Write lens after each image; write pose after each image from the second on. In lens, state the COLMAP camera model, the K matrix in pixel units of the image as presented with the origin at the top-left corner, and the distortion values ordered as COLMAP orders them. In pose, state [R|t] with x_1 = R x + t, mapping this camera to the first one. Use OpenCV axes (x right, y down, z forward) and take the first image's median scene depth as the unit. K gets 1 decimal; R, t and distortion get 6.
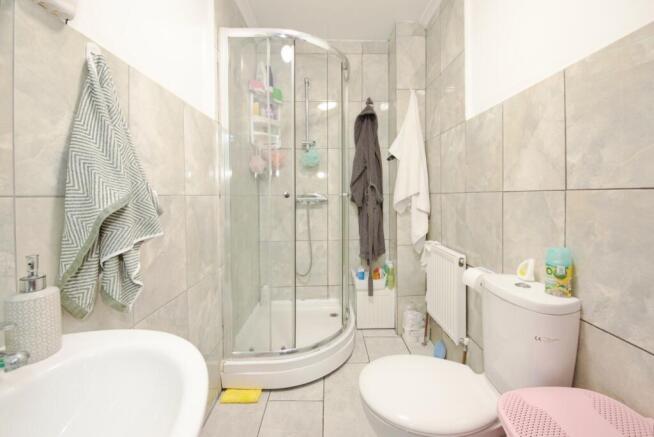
lens RADIAL K [[265.0, 0, 327.0], [0, 265.0, 218.5], [0, 0, 1]] dist [0.000306, -0.000061]
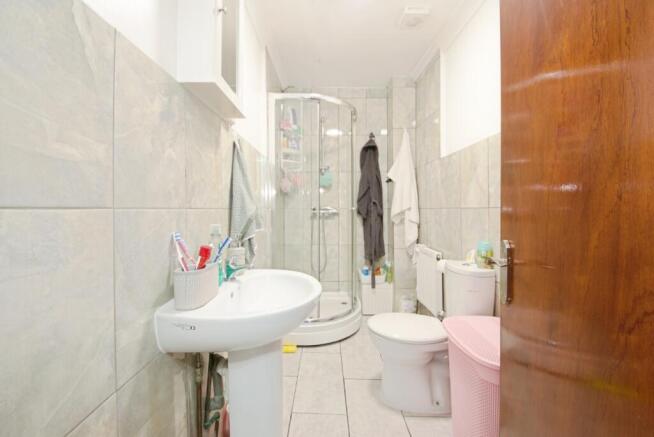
lens RADIAL K [[254.8, 0, 323.2], [0, 254.8, 210.9], [0, 0, 1]] dist [0.000978, -0.000067]
pose [[0.999601, 0.012169, -0.025502, -0.045719], [-0.014152, 0.996769, -0.079066, 0.020778], [0.024458, 0.079396, 0.996543, -0.236545]]
